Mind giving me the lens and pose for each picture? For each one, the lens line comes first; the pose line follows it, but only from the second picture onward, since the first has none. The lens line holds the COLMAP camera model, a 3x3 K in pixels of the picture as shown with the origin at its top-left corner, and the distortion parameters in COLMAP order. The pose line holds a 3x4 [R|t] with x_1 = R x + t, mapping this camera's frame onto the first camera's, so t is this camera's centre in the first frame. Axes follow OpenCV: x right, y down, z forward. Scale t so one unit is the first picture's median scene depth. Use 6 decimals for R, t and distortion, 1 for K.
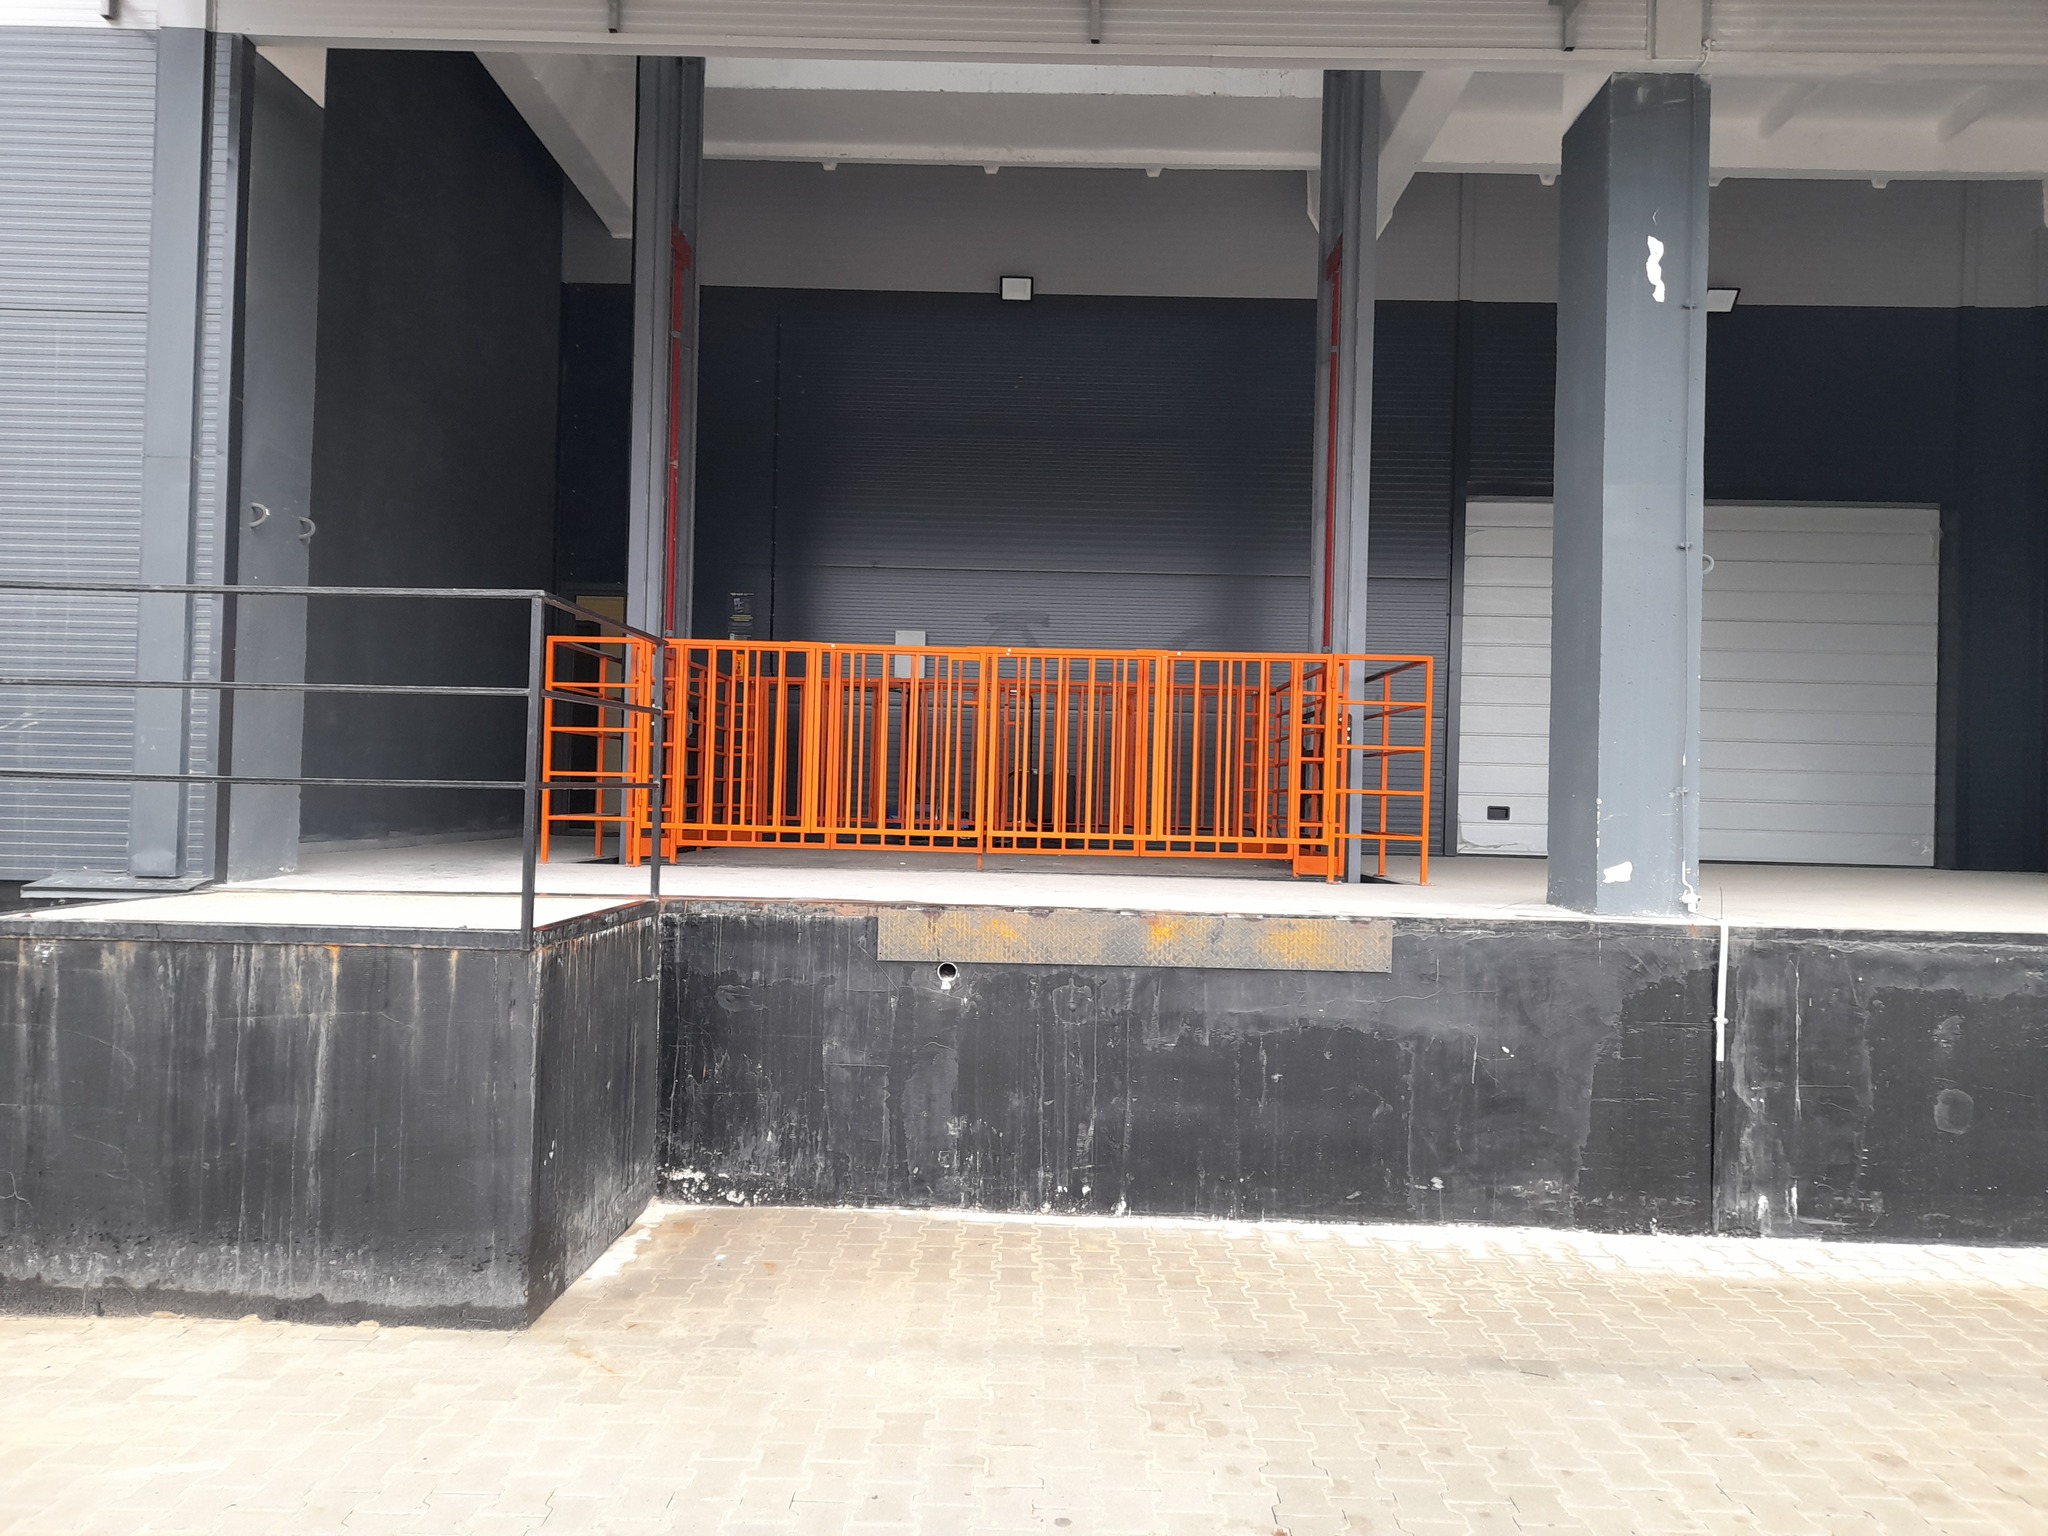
lens RADIAL K [[1485.9, 0, 1024.6], [0, 1485.9, 767.1], [0, 0, 1]] dist [0.065839, -0.066362]
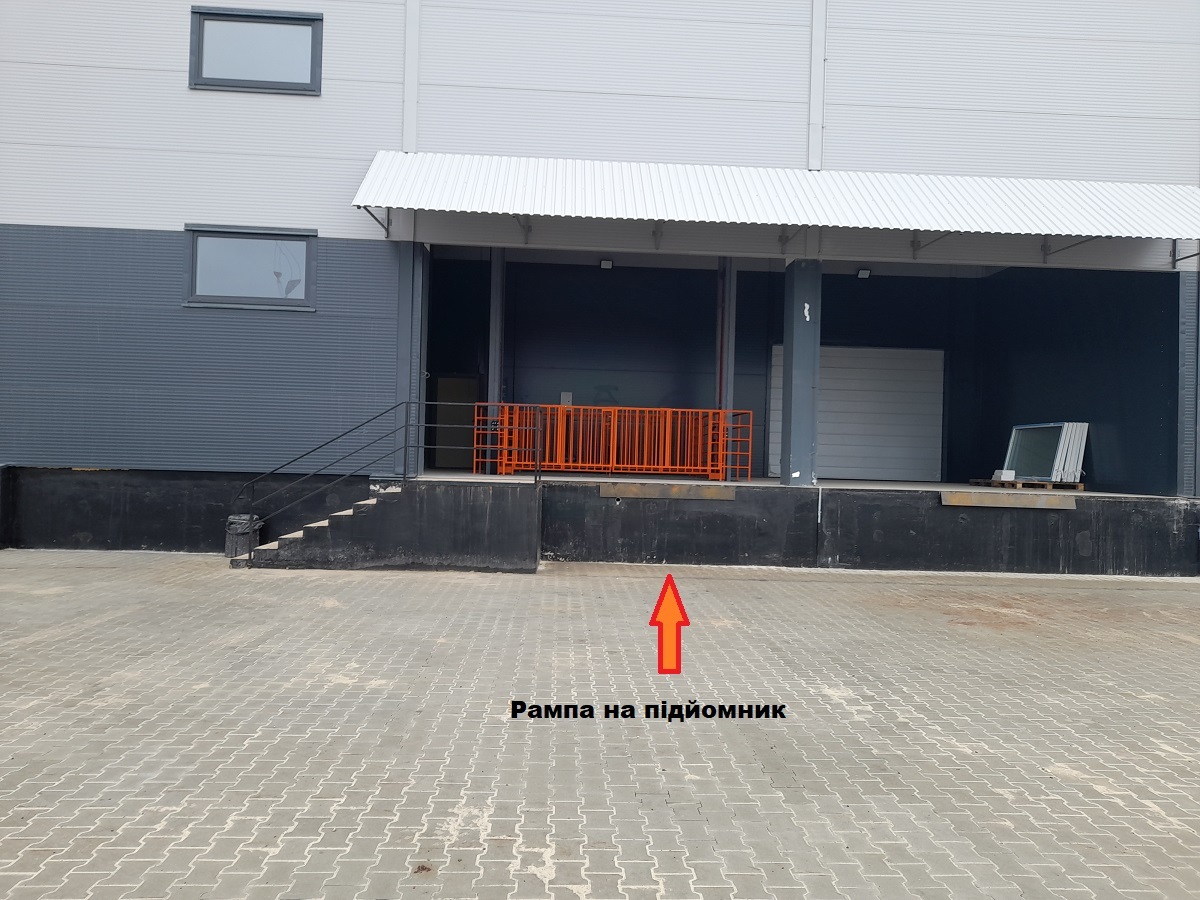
lens RADIAL K [[870.6, 0, 600.3], [0, 870.6, 449.5], [0, 0, 1]] dist [0.065839, -0.066362]
pose [[0.998308, 0.004176, 0.058005, -0.223930], [-0.004753, 0.999940, 0.009821, -0.010864], [-0.057961, -0.010081, 0.998268, -1.184410]]
